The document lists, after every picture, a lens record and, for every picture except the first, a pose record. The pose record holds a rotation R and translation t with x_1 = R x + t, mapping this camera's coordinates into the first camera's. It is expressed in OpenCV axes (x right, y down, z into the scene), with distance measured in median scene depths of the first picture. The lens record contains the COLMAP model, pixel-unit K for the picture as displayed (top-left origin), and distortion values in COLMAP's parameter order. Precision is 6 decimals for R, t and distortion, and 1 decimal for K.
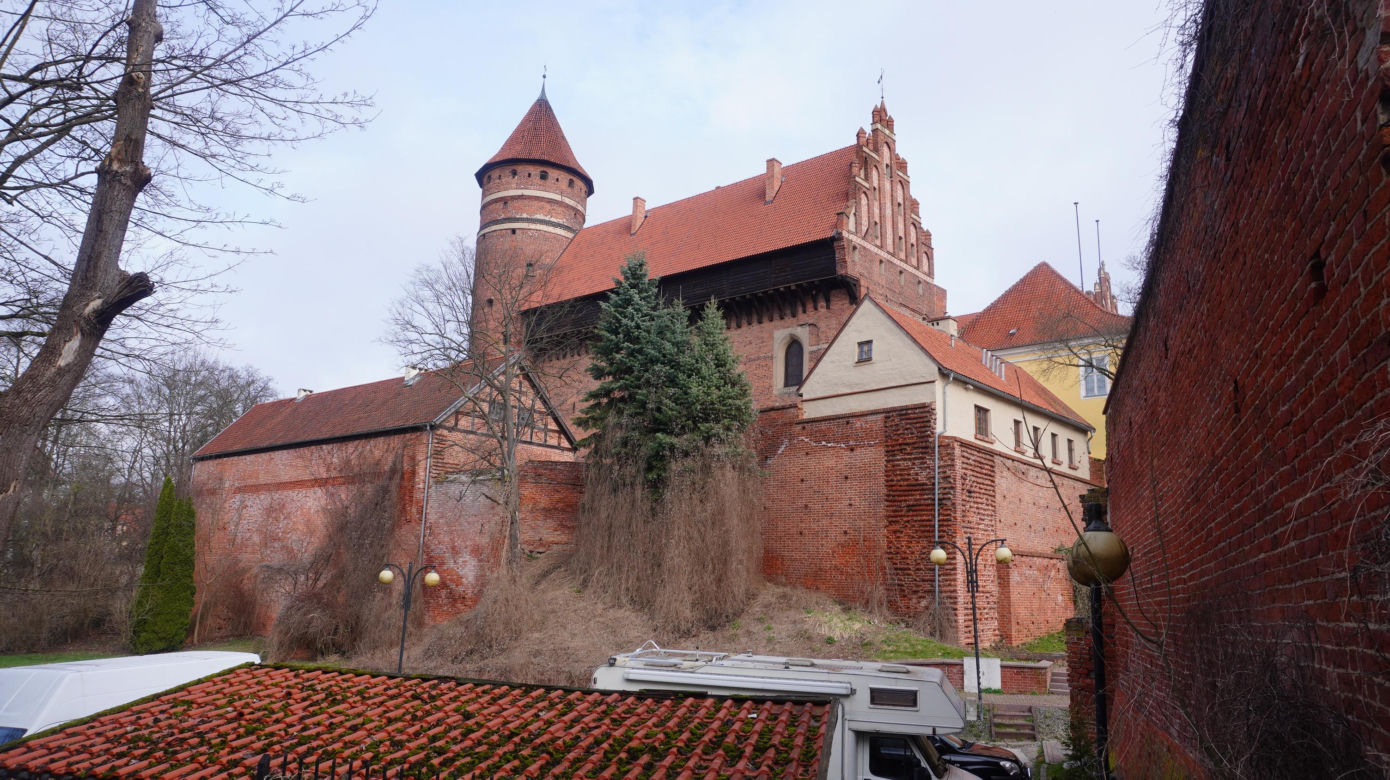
lens RADIAL K [[929.6, 0, 690.7], [0, 929.6, 389.9], [0, 0, 1]] dist [-0.045928, 0.029069]
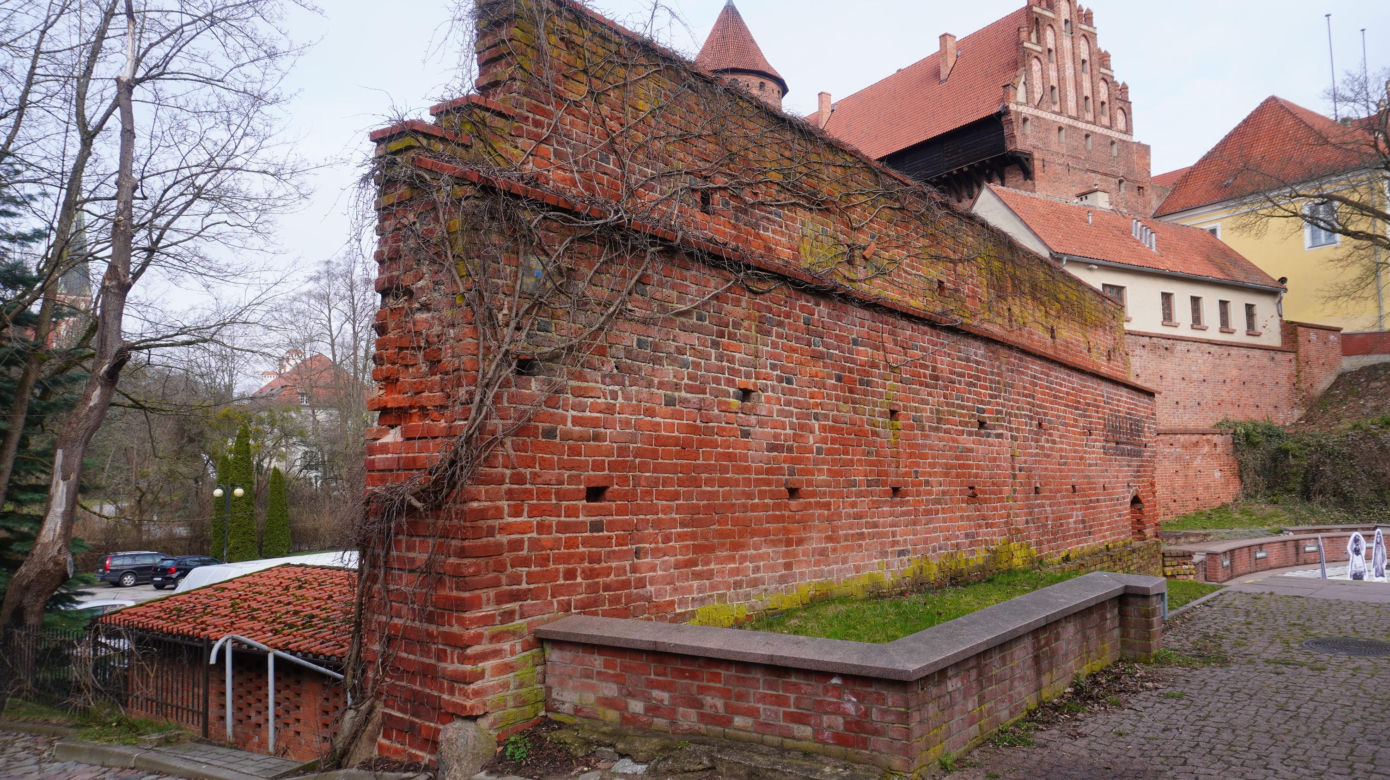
lens RADIAL K [[929.6, 0, 690.7], [0, 929.6, 389.9], [0, 0, 1]] dist [-0.045928, 0.029069]
pose [[0.950029, -0.069481, -0.304332, 0.197493], [0.106462, 0.988582, 0.106641, -0.025441], [0.293447, -0.133712, 0.946578, -0.068155]]
